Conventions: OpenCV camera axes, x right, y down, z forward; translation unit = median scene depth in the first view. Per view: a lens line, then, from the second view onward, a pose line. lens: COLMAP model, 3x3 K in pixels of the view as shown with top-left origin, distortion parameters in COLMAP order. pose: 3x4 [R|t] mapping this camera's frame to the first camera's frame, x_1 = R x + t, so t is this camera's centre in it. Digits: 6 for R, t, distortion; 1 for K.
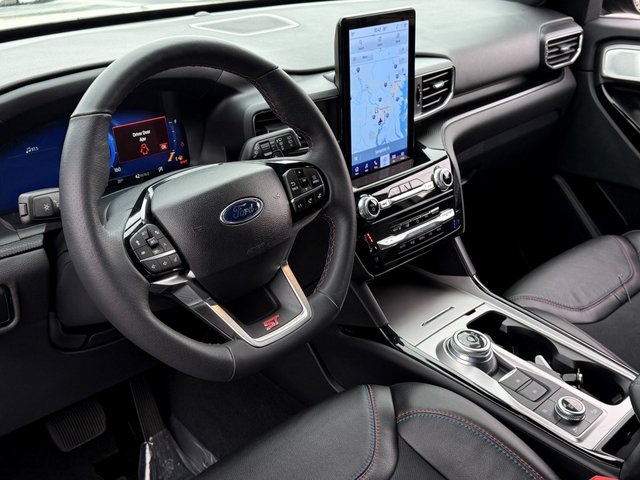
lens RADIAL K [[777.1, 0, 320.9], [0, 777.1, 243.4], [0, 0, 1]] dist [0.055833, 0.000000]
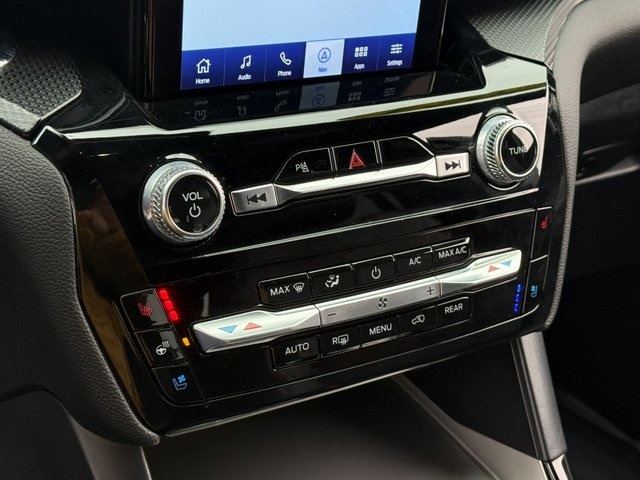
lens RADIAL K [[1102.7, 0, 319.5], [0, 1102.7, 239.3], [0, 0, 1]] dist [0.052735, 0.000000]
pose [[0.969577, 0.200109, -0.140988, 0.159500], [-0.193902, 0.979386, 0.056609, -0.061057], [0.149410, -0.027549, 0.988391, 0.569656]]
